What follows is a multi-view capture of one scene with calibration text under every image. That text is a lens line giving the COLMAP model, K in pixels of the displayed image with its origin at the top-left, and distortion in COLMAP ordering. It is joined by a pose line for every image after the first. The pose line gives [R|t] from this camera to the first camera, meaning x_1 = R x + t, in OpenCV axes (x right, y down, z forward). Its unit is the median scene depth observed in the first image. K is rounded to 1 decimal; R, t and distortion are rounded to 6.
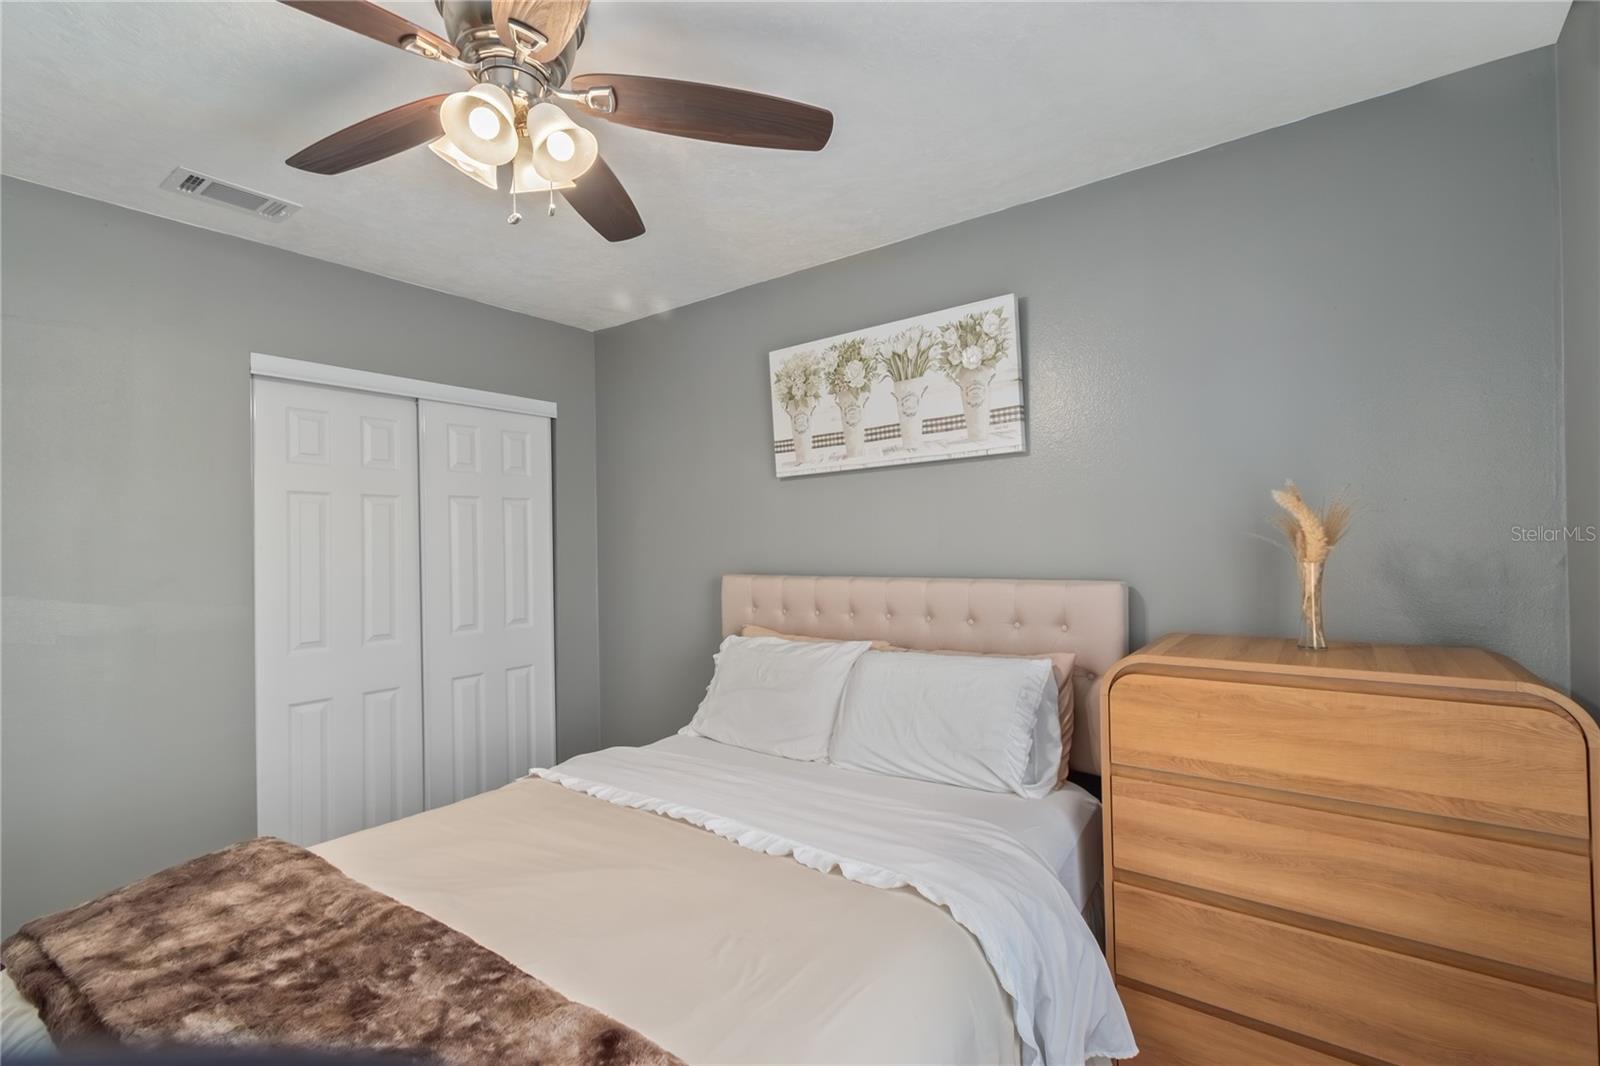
lens RADIAL K [[718.6, 0, 807.3], [0, 718.6, 543.8], [0, 0, 1]] dist [0.001974, -0.000534]
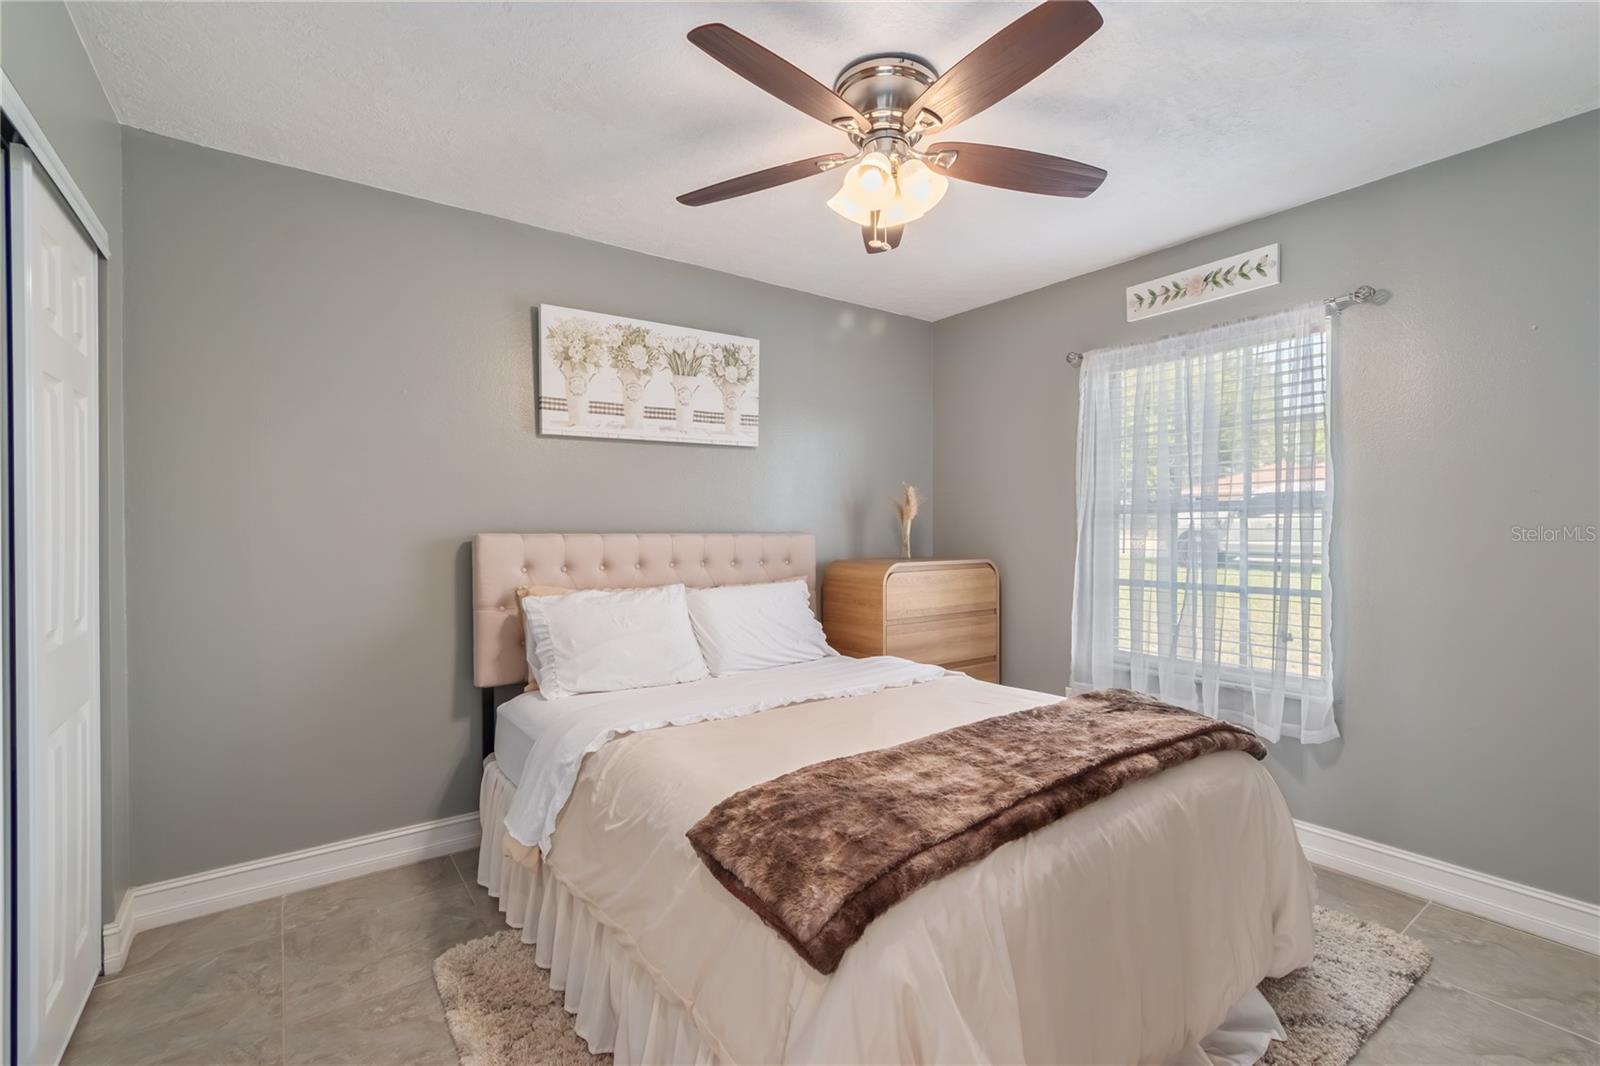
lens RADIAL K [[718.6, 0, 807.3], [0, 718.6, 543.8], [0, 0, 1]] dist [0.001974, -0.000534]
pose [[0.294472, 0.003722, 0.955653, -0.984881], [0.004543, 0.999976, -0.005295, 0.072421], [-0.955649, 0.005901, 0.294448, 0.419678]]
